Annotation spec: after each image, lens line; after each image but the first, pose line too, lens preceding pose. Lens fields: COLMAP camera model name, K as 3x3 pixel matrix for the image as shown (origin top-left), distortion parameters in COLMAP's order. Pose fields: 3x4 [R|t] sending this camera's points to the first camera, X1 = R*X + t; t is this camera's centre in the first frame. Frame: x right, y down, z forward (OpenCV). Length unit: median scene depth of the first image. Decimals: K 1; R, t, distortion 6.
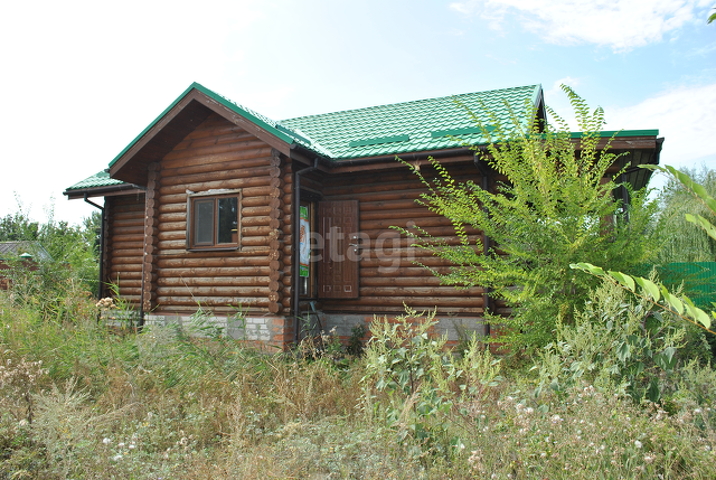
lens RADIAL K [[564.2, 0, 364.9], [0, 564.2, 239.3], [0, 0, 1]] dist [-0.088302, 0.016904]
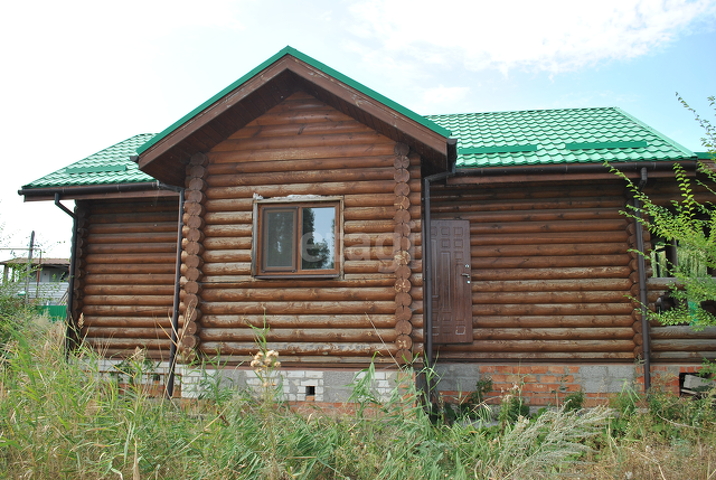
lens RADIAL K [[564.2, 0, 353.2], [0, 564.2, 242.3], [0, 0, 1]] dist [-0.088302, 0.016904]
pose [[0.967095, 0.039909, 0.251265, -0.380833], [-0.024728, 0.997689, -0.063289, 0.017585], [-0.253210, 0.054993, 0.965847, 0.272040]]
